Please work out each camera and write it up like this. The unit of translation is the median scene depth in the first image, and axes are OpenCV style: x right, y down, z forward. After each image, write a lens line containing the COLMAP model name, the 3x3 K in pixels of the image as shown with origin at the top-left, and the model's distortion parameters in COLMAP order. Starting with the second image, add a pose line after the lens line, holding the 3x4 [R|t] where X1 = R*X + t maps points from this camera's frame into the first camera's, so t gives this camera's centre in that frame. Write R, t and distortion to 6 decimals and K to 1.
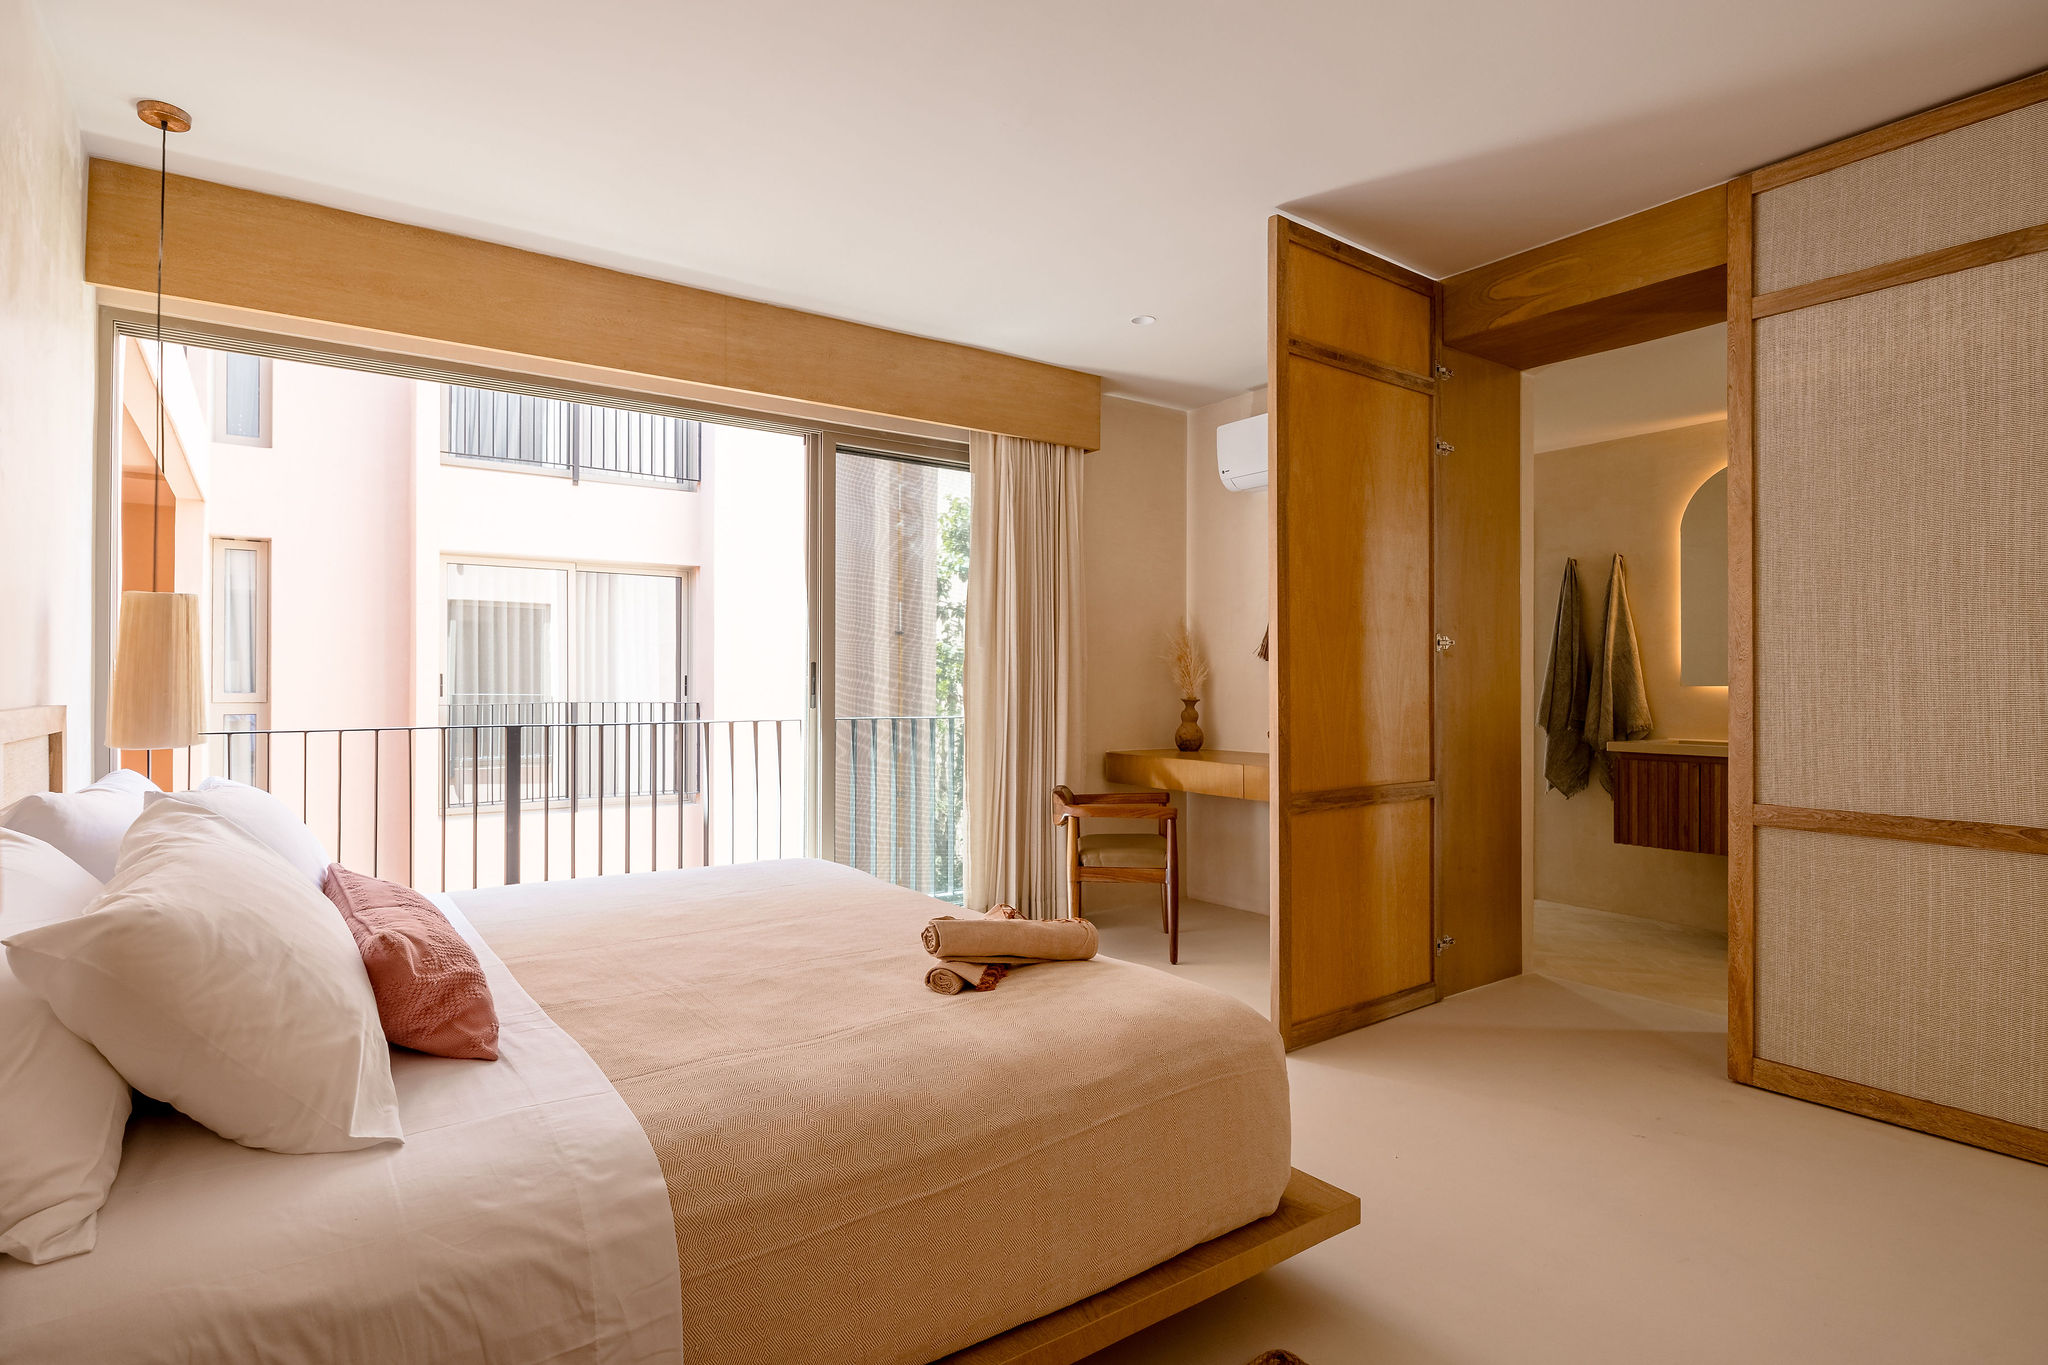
lens RADIAL K [[1043.8, 0, 1018.3], [0, 1043.8, 671.2], [0, 0, 1]] dist [-0.012938, 0.000967]
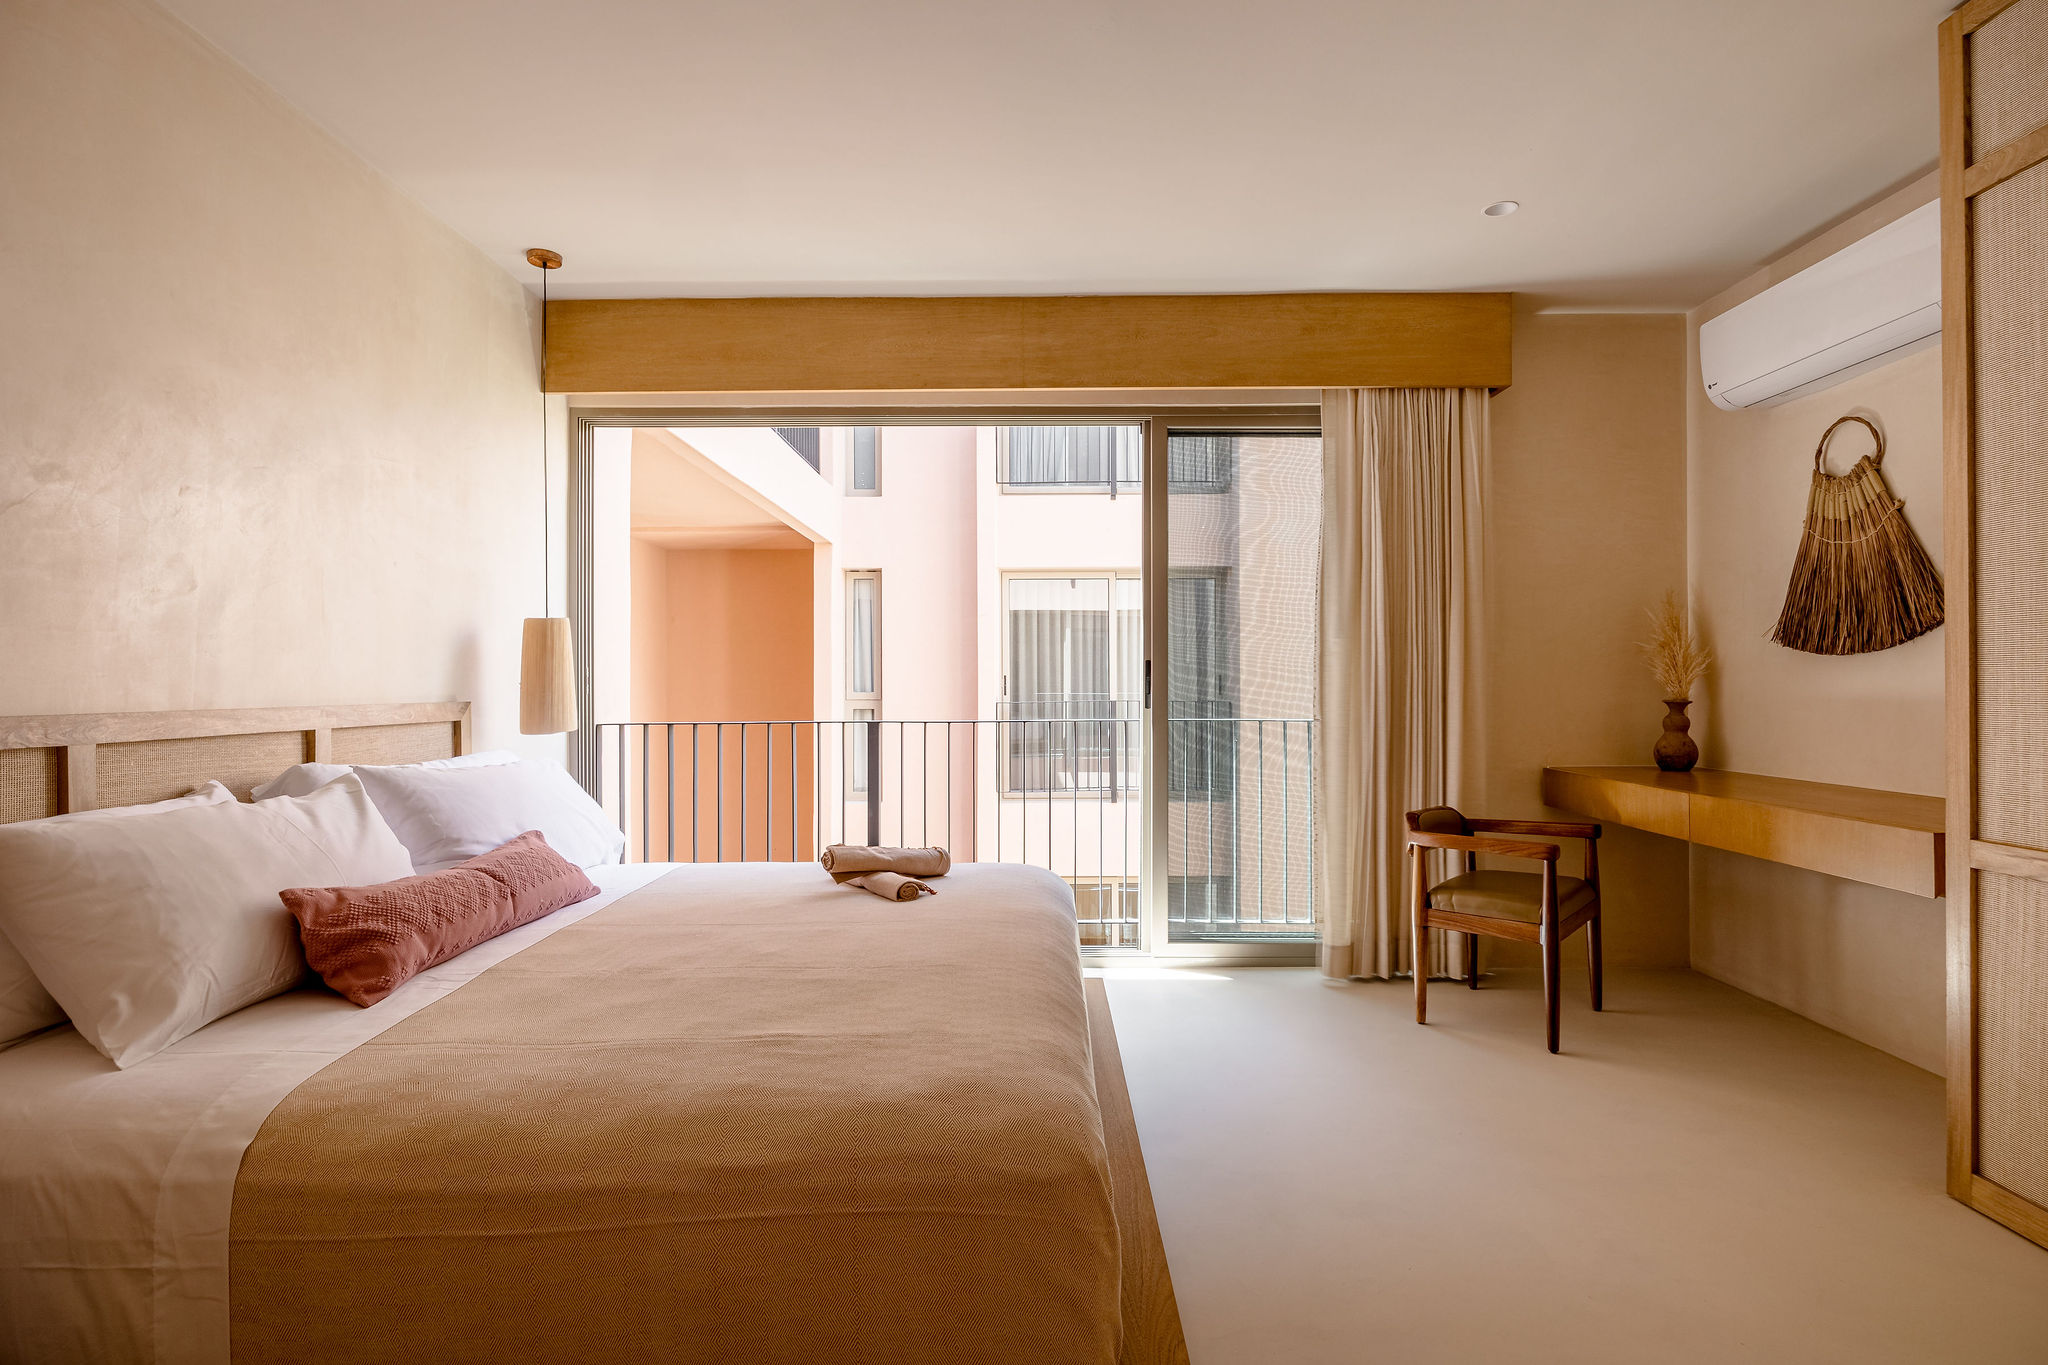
lens RADIAL K [[1024.8, 0, 1014.8], [0, 1024.8, 681.2], [0, 0, 1]] dist [-0.009853, 0.000718]
pose [[0.809779, -0.005522, -0.586709, 0.275528], [0.011852, 0.999906, 0.006947, 0.002667], [0.586616, -0.012579, 0.809768, 0.181166]]
